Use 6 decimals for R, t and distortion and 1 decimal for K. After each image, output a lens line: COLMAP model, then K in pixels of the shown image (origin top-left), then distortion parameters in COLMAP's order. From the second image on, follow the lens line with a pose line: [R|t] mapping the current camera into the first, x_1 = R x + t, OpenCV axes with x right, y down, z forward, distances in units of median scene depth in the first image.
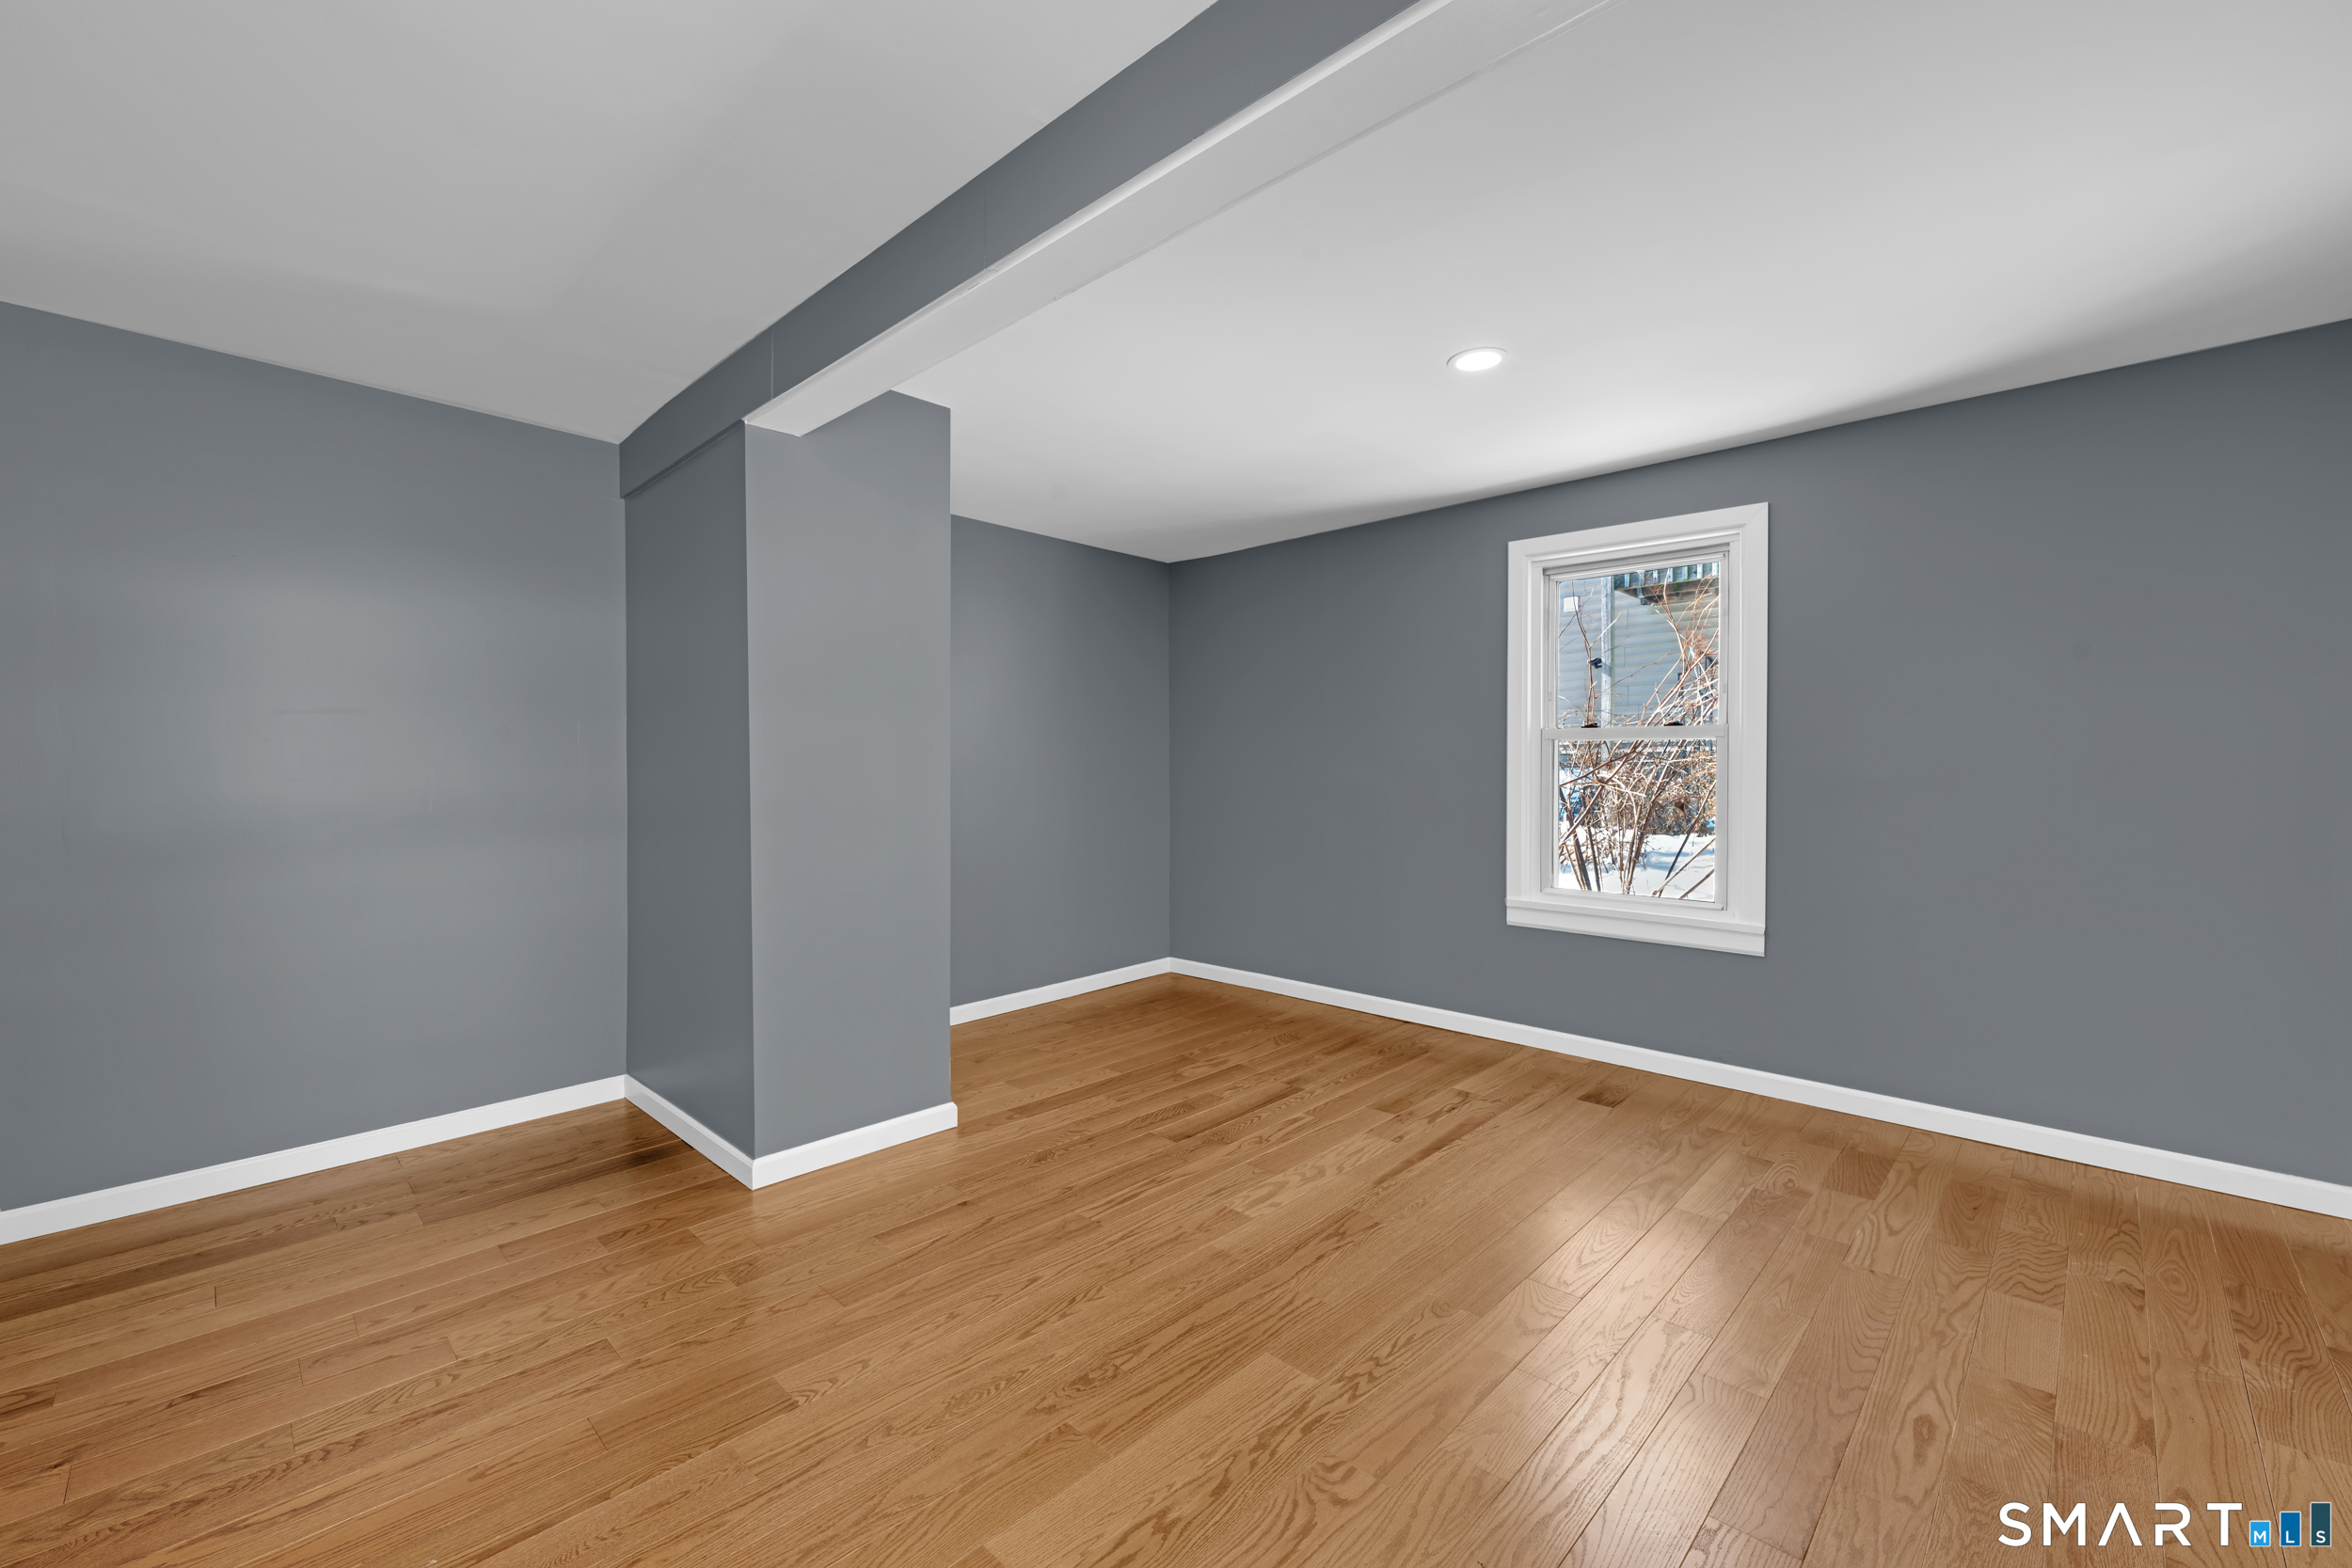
lens RADIAL K [[974.3, 0, 1190.8], [0, 974.3, 775.6], [0, 0, 1]] dist [-0.002156, -0.000309]
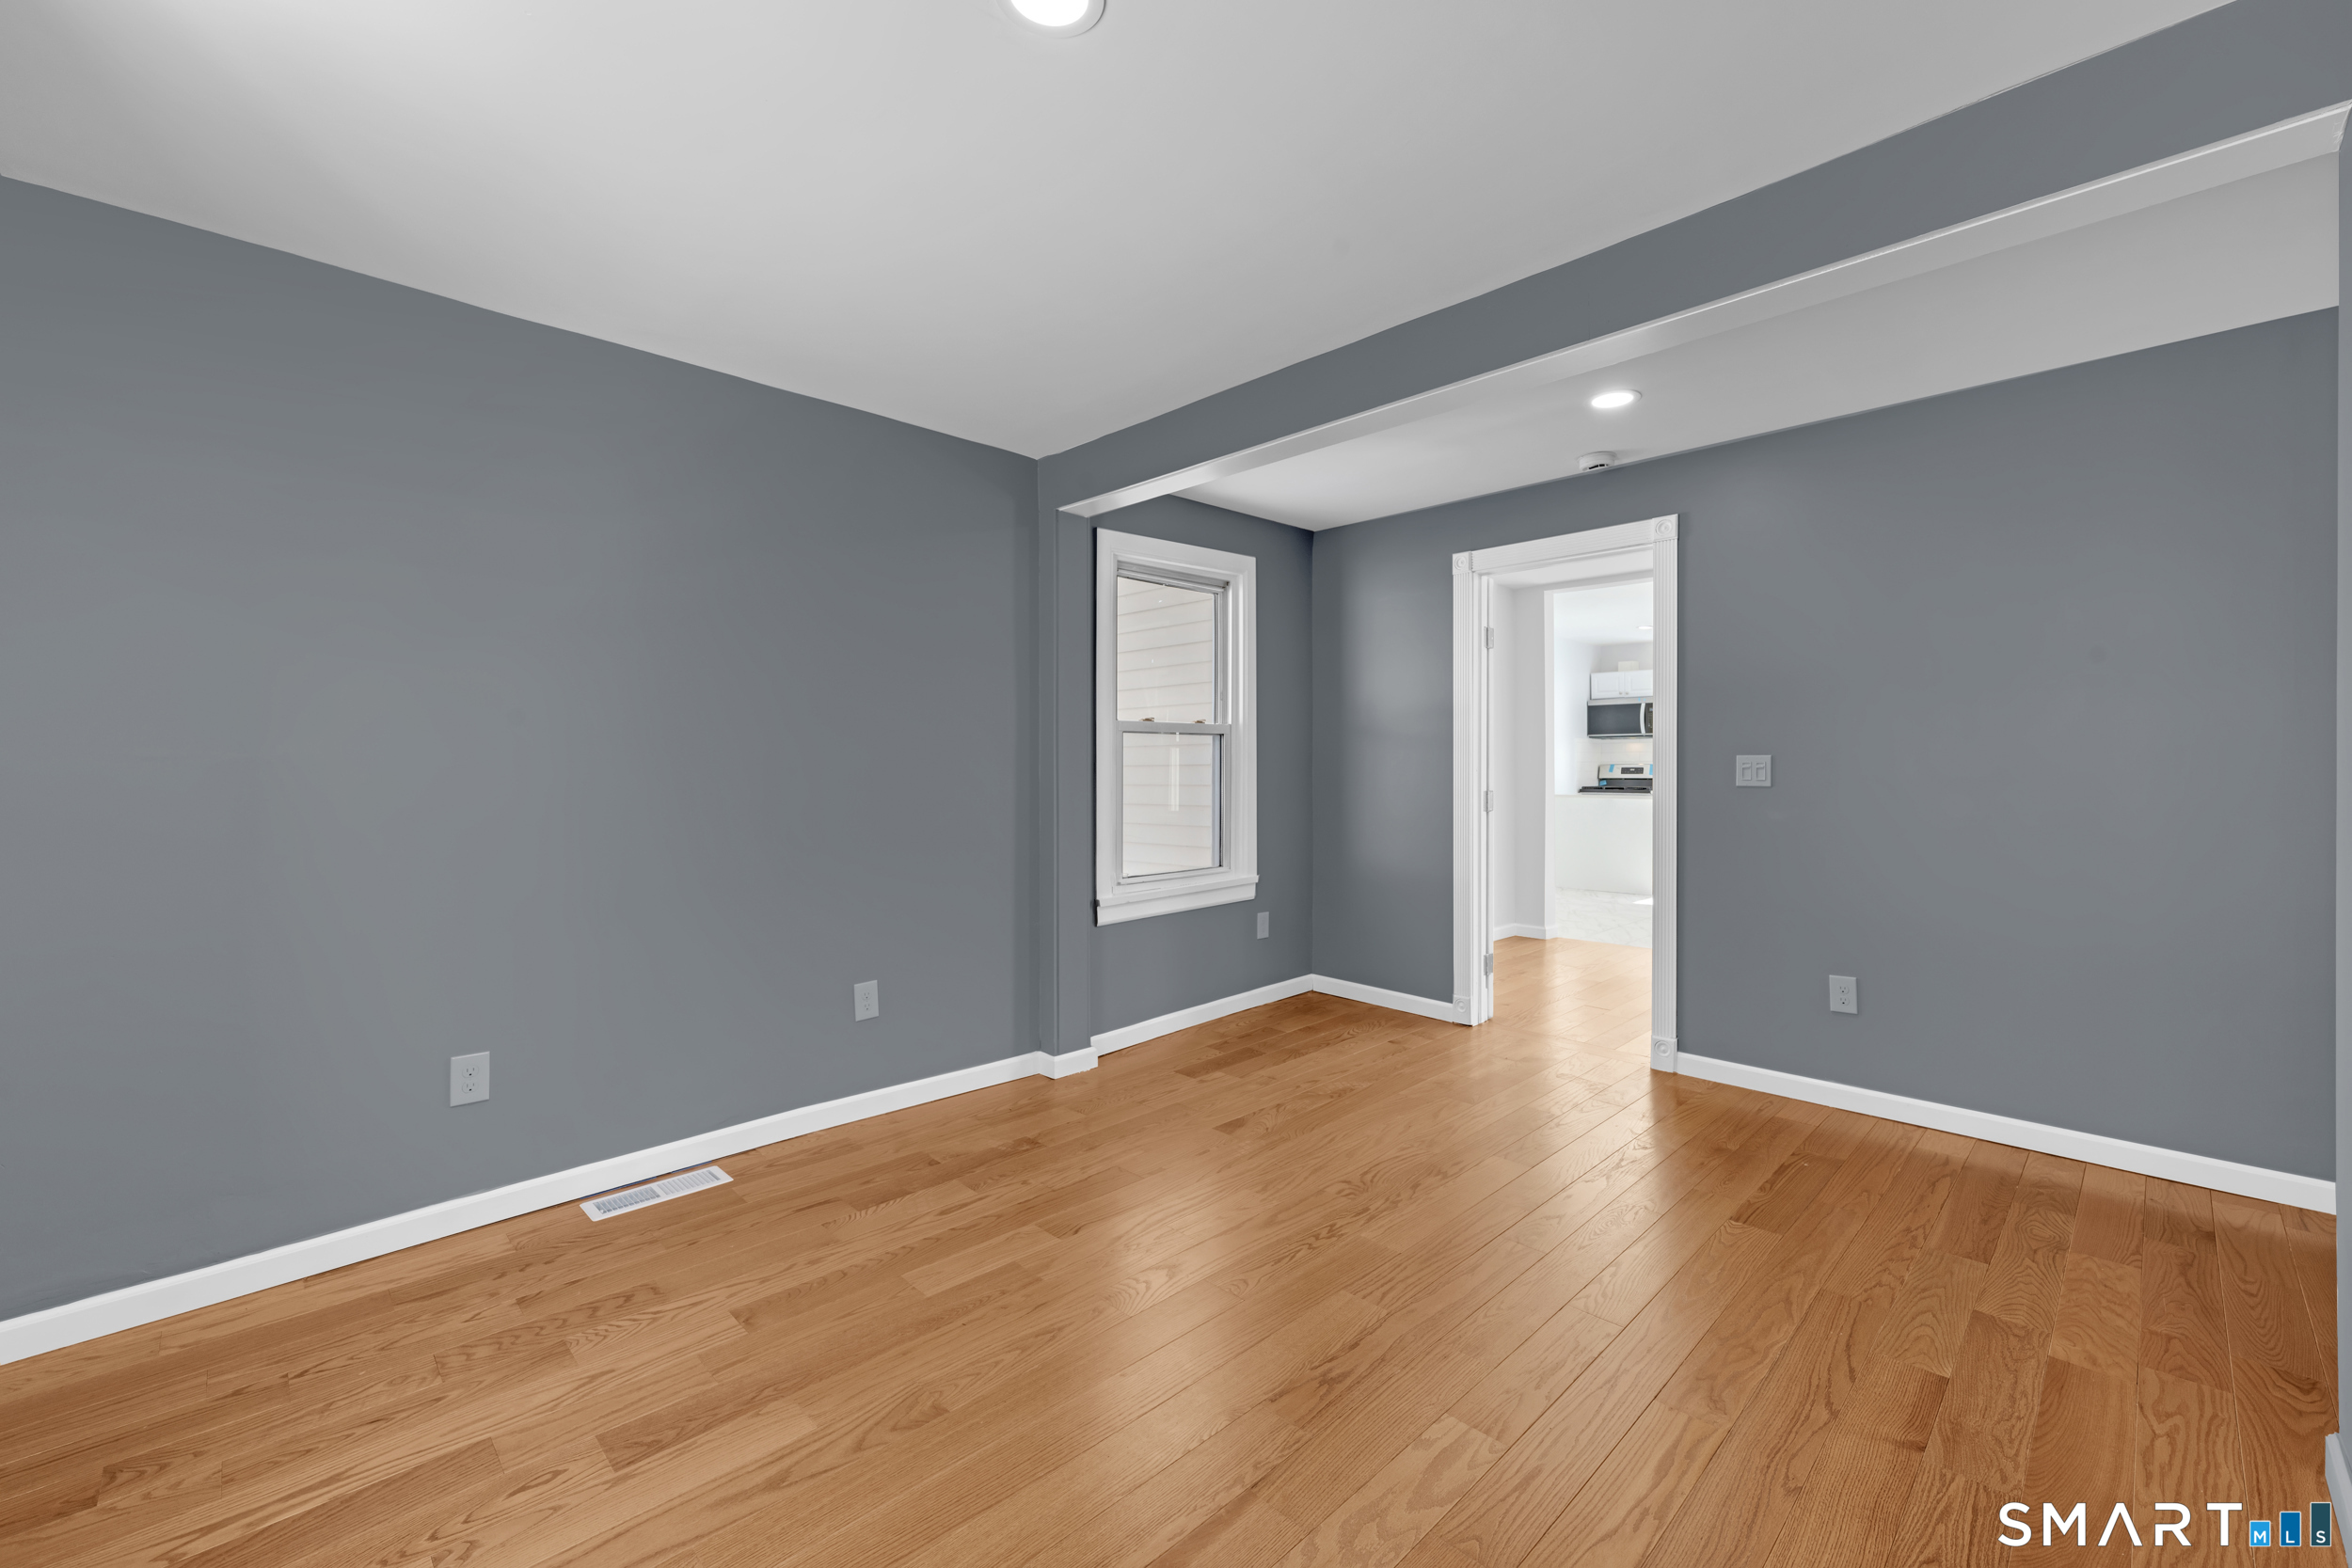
lens RADIAL K [[974.3, 0, 1190.8], [0, 974.3, 775.6], [0, 0, 1]] dist [-0.002156, -0.000309]
pose [[-0.998999, 0.007070, 0.044172, 0.202886], [0.007175, 0.999972, 0.002227, -0.000816], [-0.044155, 0.002542, -0.999021, 1.602760]]
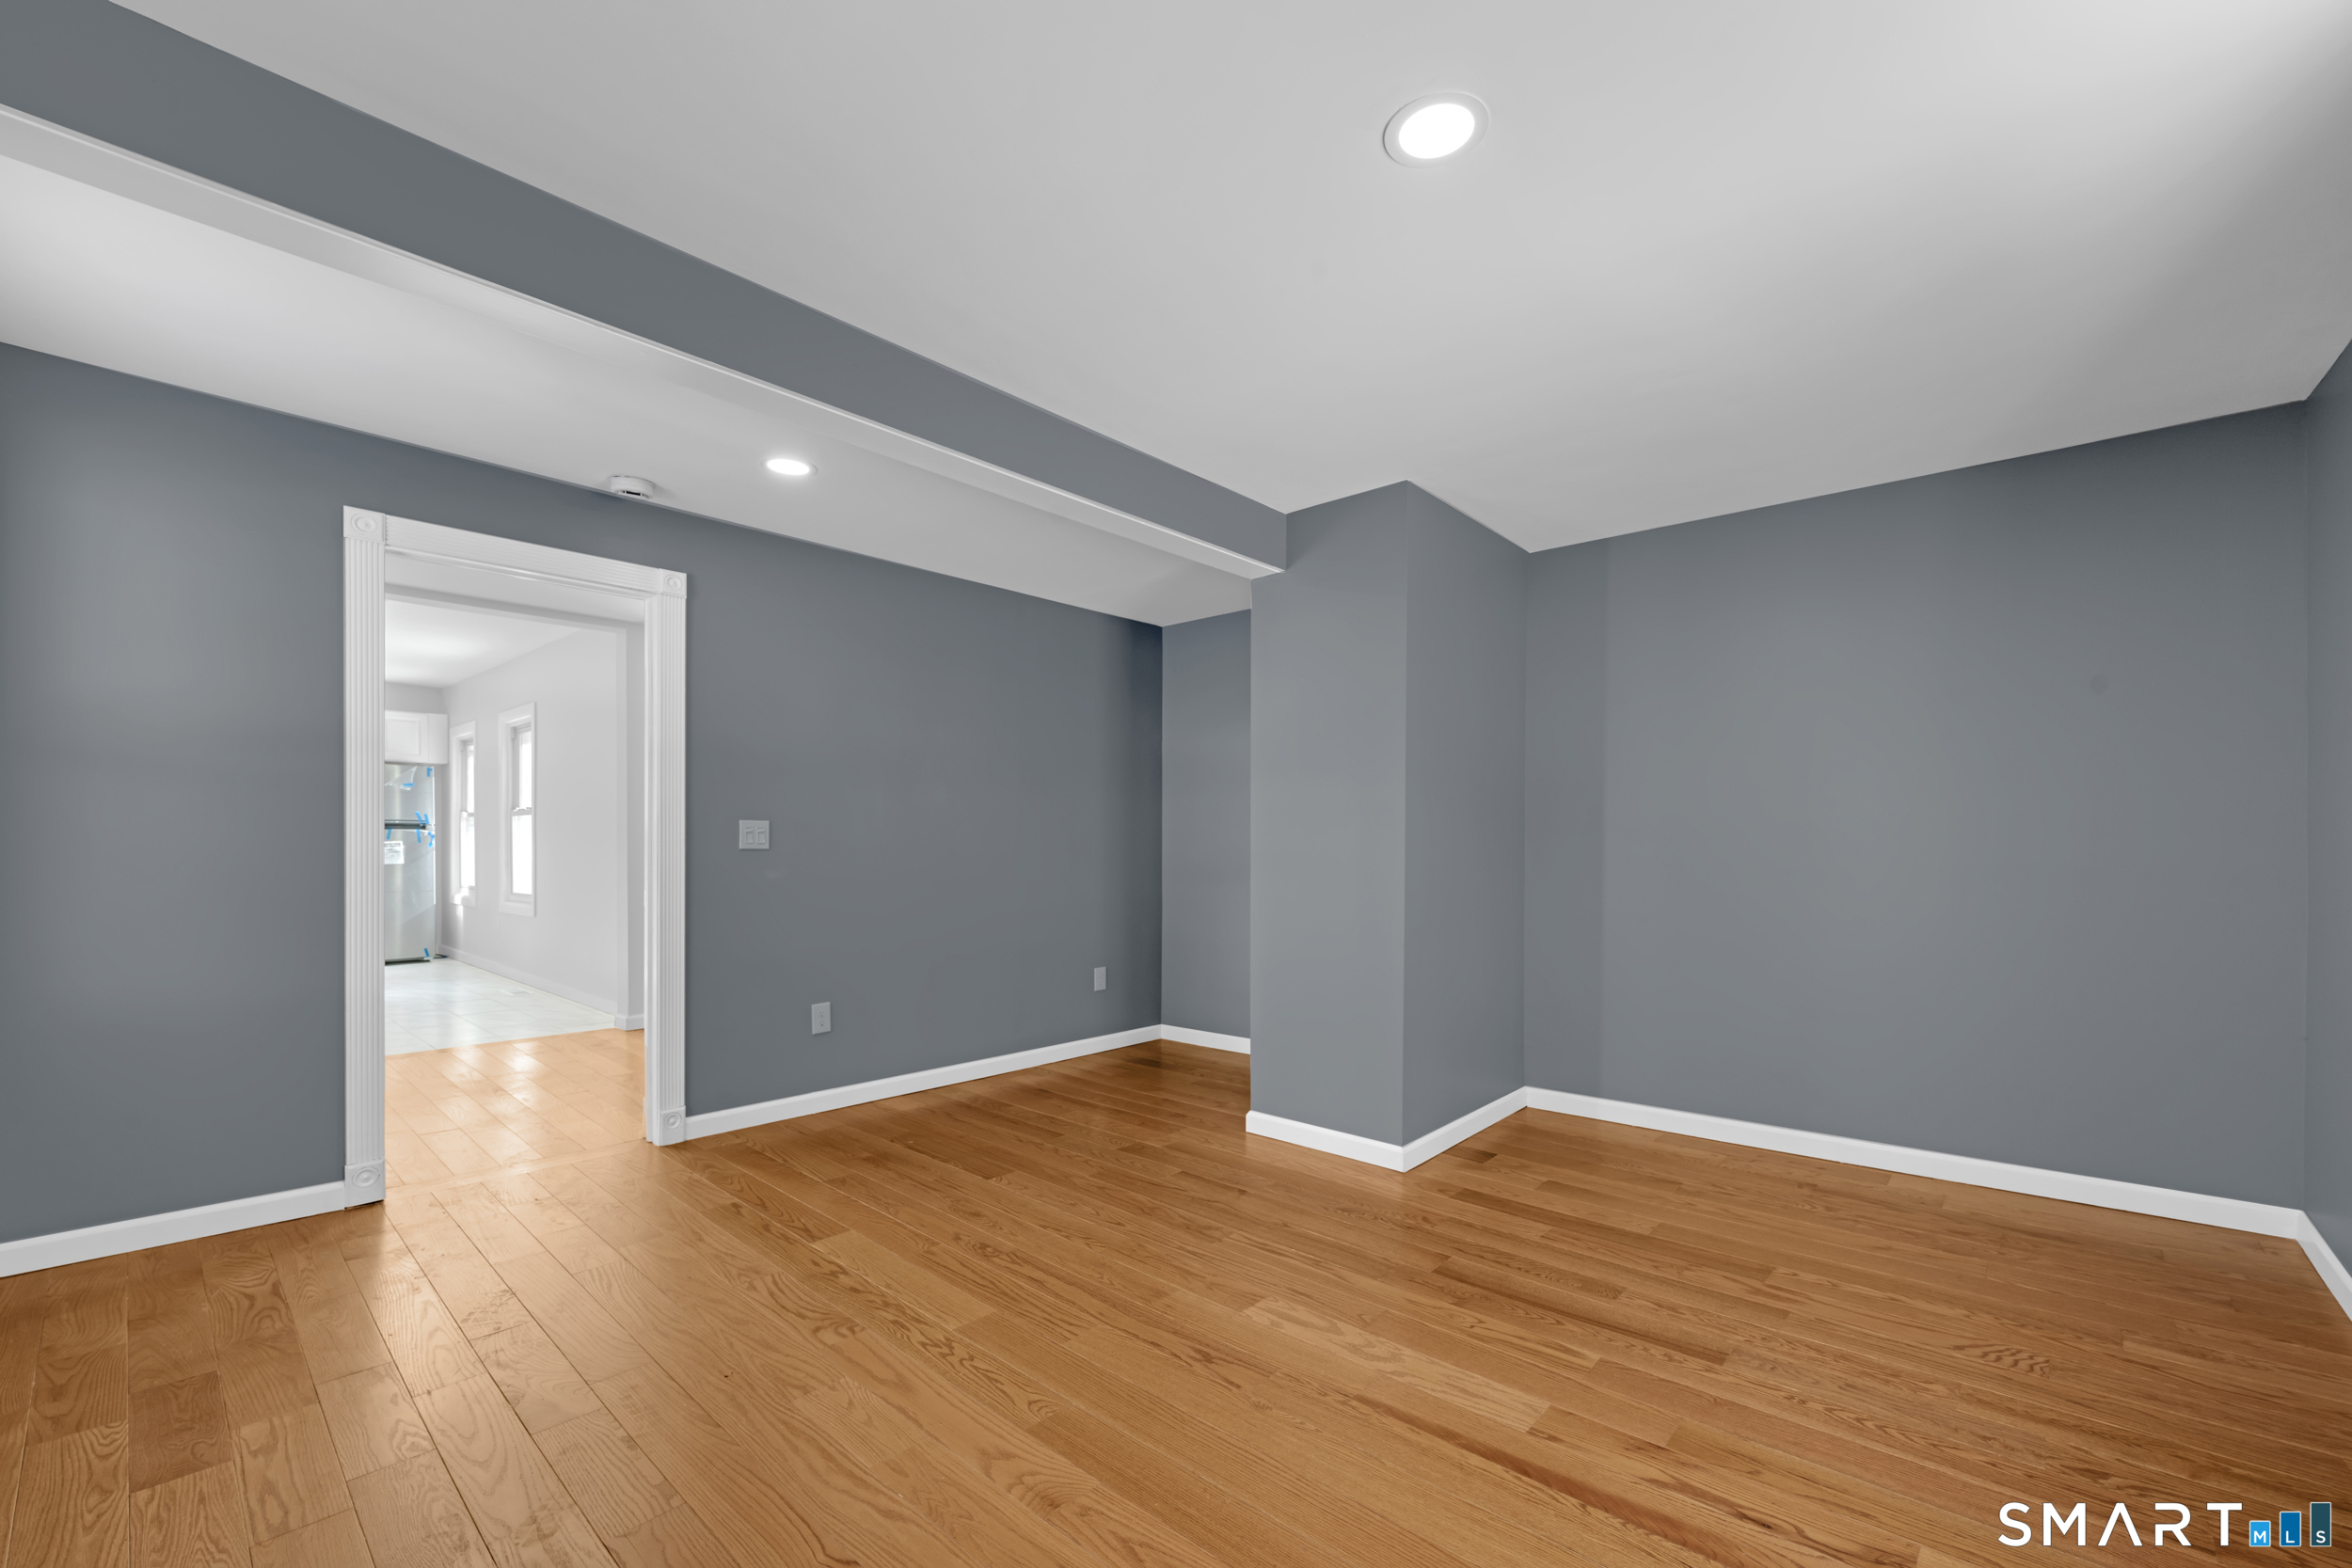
lens RADIAL K [[960.1, 0, 1185.7], [0, 960.1, 843.5], [0, 0, 1]] dist [0.000577, -0.000045]
pose [[0.024269, 0.009577, -0.999660, 0.925999], [-0.005326, 0.999941, 0.009450, -0.002920], [0.999691, 0.005095, 0.024319, 0.872070]]
